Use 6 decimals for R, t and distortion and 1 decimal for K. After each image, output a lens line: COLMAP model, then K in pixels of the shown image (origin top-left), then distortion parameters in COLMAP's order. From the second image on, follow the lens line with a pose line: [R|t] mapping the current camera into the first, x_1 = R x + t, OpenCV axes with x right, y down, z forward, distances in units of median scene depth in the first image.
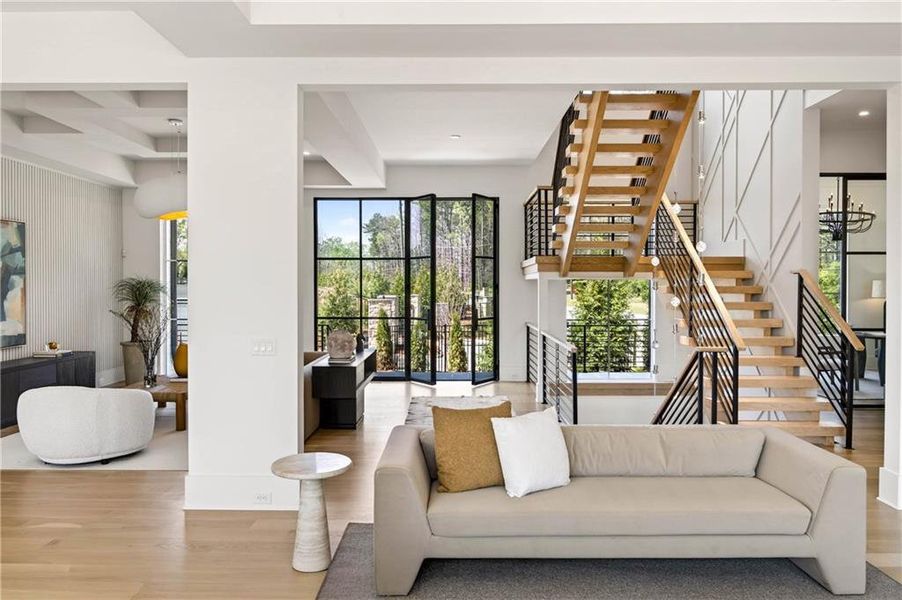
lens RADIAL K [[646.1, 0, 451.0], [0, 646.1, 300.0], [0, 0, 1]] dist [-0.013563, -0.004427]
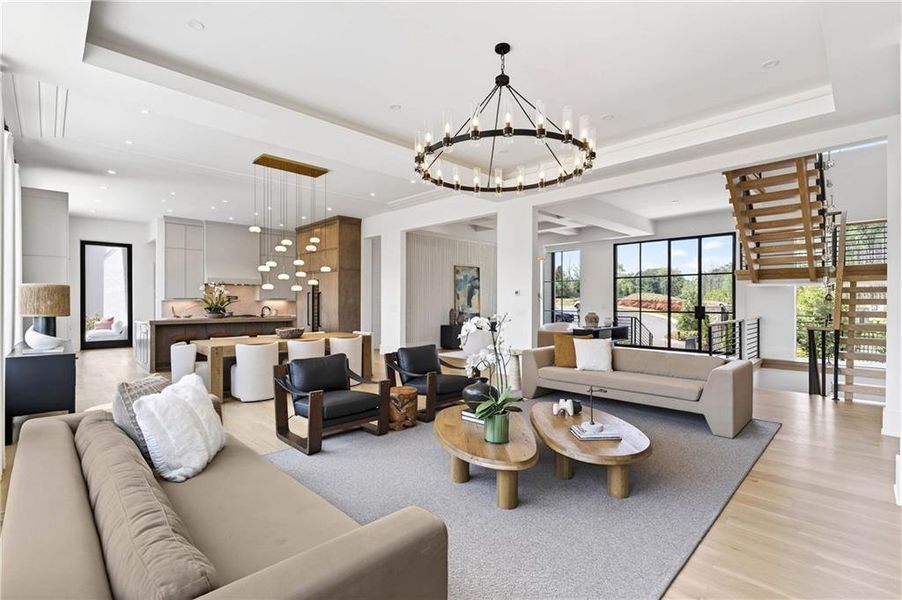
lens RADIAL K [[410.4, 0, 451.0], [0, 410.4, 300.0], [0, 0, 1]] dist [-0.001010, -0.000084]
pose [[0.705348, -0.003323, -0.708854, 0.349715], [-0.013719, 0.999738, -0.018337, 0.031321], [0.708729, 0.022659, 0.705117, -0.172690]]
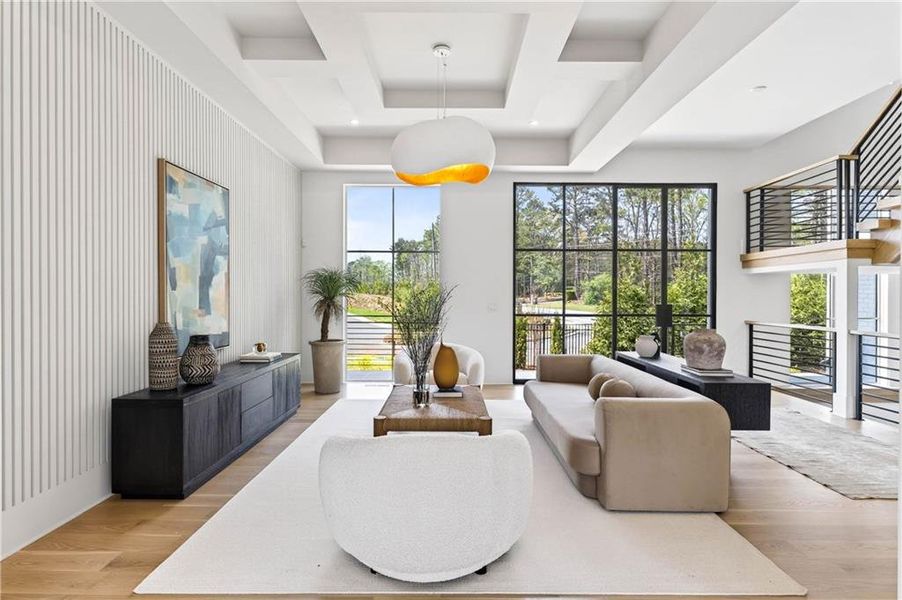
lens RADIAL K [[485.5, 0, 451.0], [0, 485.5, 300.0], [0, 0, 1]] dist [0.002026, 0.000552]
pose [[0.999973, 0.002898, 0.006786, -0.375770], [-0.002822, 0.999935, -0.011068, 0.018322], [-0.006817, 0.011048, 0.999916, 0.386502]]
